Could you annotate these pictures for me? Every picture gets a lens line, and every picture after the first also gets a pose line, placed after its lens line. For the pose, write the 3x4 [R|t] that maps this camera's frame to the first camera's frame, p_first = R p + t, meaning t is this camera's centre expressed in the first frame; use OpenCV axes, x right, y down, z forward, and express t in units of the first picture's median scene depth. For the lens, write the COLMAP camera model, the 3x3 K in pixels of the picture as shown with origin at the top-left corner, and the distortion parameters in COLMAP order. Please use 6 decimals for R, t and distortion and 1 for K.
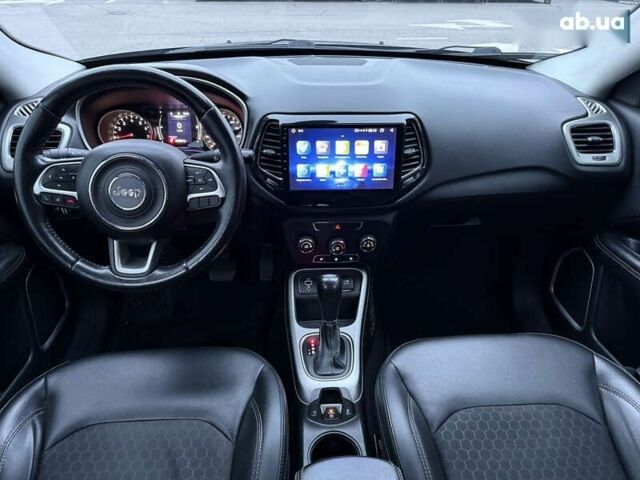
lens RADIAL K [[465.9, 0, 324.1], [0, 465.9, 240.9], [0, 0, 1]] dist [0.062527, -0.106846]
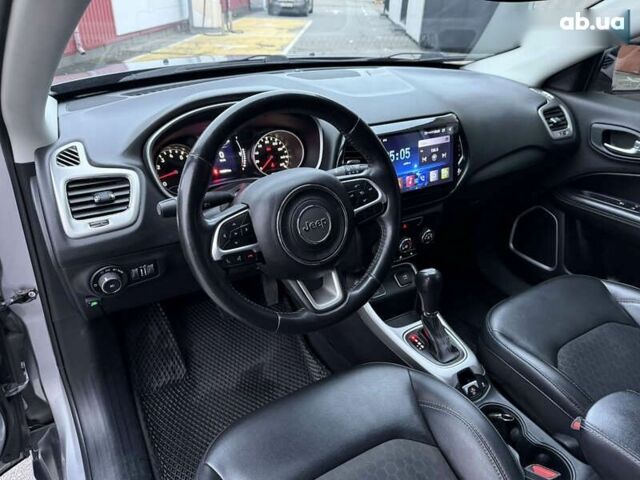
lens RADIAL K [[465.9, 0, 320.7], [0, 465.9, 241.1], [0, 0, 1]] dist [0.062527, -0.106846]
pose [[0.888533, -0.213646, 0.406036, -0.615130], [0.220568, 0.974901, 0.030297, -0.075825], [-0.402318, 0.062639, 0.913355, 0.114667]]
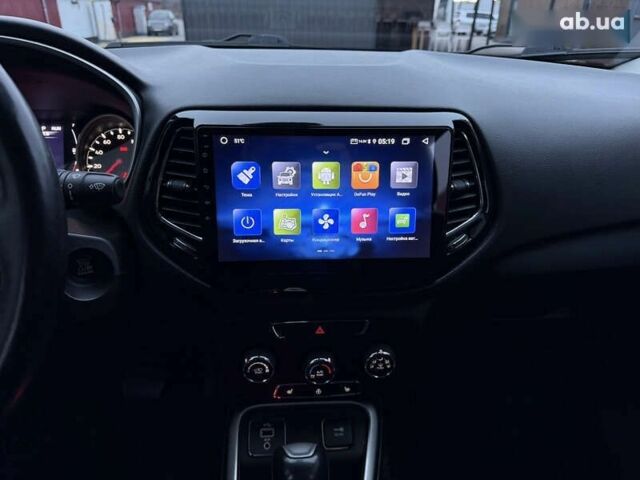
lens RADIAL K [[465.9, 0, 324.5], [0, 465.9, 237.2], [0, 0, 1]] dist [0.062527, -0.106846]
pose [[0.999956, -0.004541, 0.008218, 0.032269], [0.005617, 0.990692, -0.136006, -0.066370], [-0.007524, 0.136046, 0.990674, 0.503603]]
